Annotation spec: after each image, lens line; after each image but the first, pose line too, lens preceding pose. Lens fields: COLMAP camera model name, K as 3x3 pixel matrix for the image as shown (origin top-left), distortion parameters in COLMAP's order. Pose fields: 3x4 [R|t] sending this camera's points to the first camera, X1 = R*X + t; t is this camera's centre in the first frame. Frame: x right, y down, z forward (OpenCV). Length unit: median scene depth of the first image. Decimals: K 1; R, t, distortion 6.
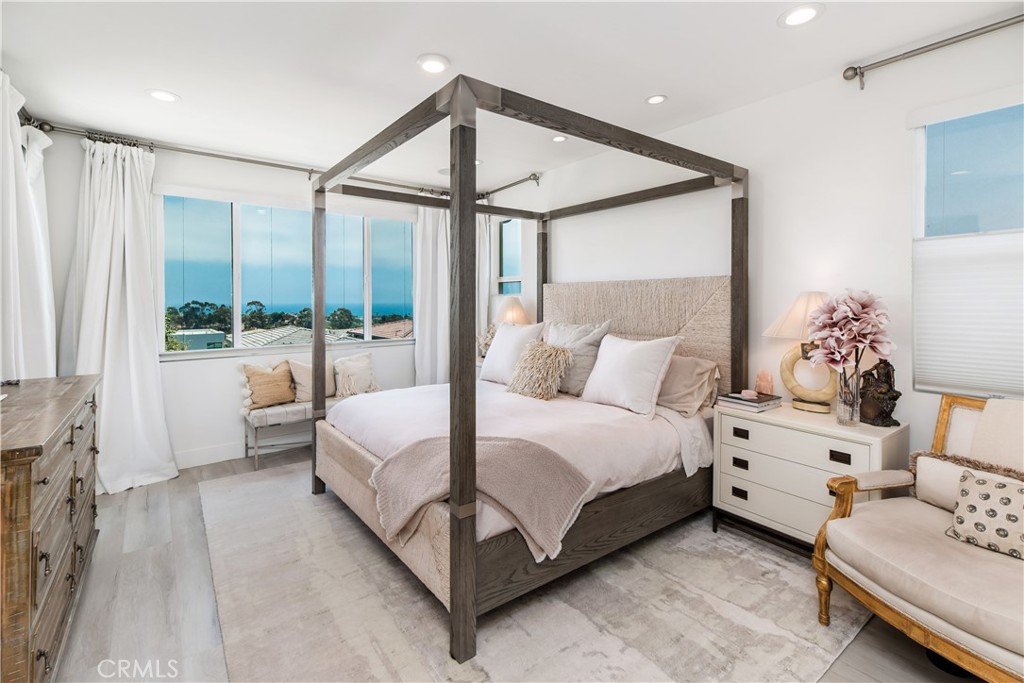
lens RADIAL K [[464.5, 0, 510.9], [0, 464.5, 295.5], [0, 0, 1]] dist [0.001352, 0.000393]
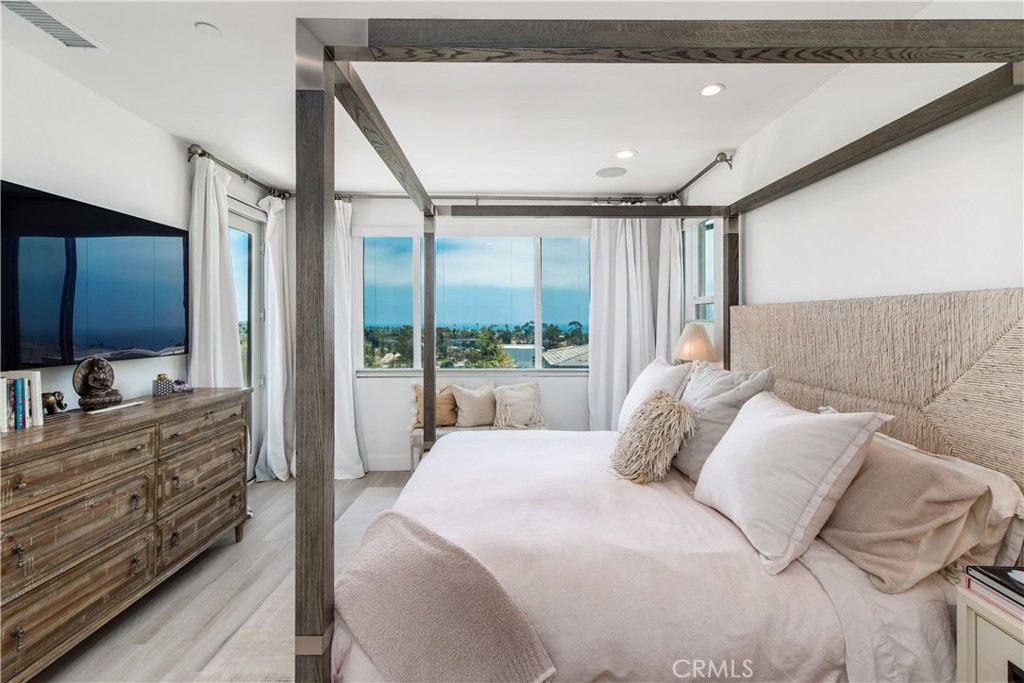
lens RADIAL K [[458.4, 0, 511.1], [0, 458.4, 313.4], [0, 0, 1]] dist [0.005455, 0.000424]
pose [[0.803978, -0.005569, -0.594632, 0.263815], [0.001566, 0.999973, -0.007249, -0.011293], [0.594656, 0.004897, 0.803965, 0.297192]]
